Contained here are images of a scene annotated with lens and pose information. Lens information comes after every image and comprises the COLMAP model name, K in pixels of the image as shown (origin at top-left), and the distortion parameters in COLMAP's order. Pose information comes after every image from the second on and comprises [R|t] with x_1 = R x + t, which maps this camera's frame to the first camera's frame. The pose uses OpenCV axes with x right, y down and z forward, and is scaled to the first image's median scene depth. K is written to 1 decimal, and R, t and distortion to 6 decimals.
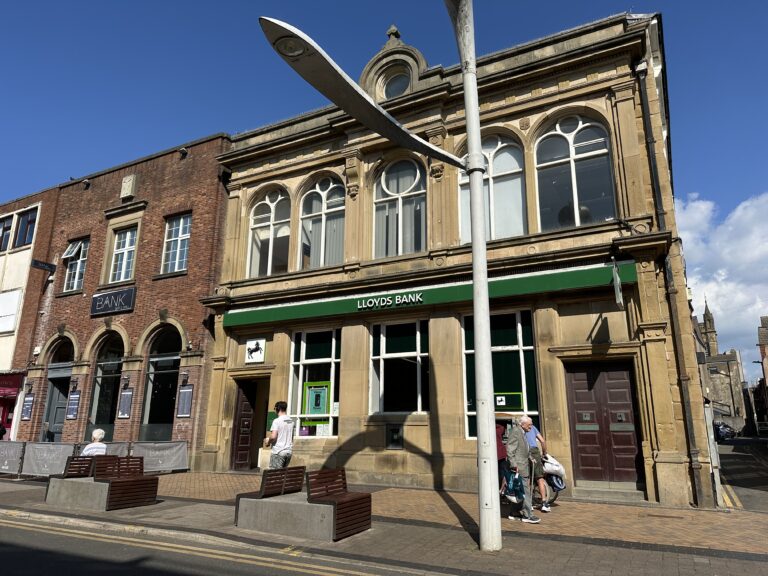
lens RADIAL K [[542.5, 0, 376.0], [0, 542.5, 308.8], [0, 0, 1]] dist [0.009772, 0.002281]
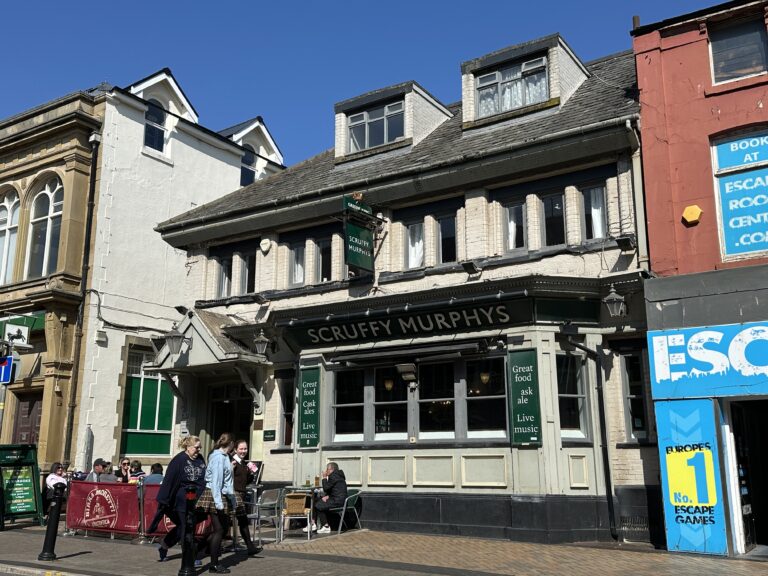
lens RADIAL K [[770.6, 0, 384.3], [0, 770.6, 288.6], [0, 0, 1]] dist [-0.001274, 0.000000]
pose [[0.996597, -0.039393, -0.072403, 1.142515], [0.041407, 0.998790, 0.026535, -0.129338], [0.071270, -0.029443, 0.997022, -0.579080]]
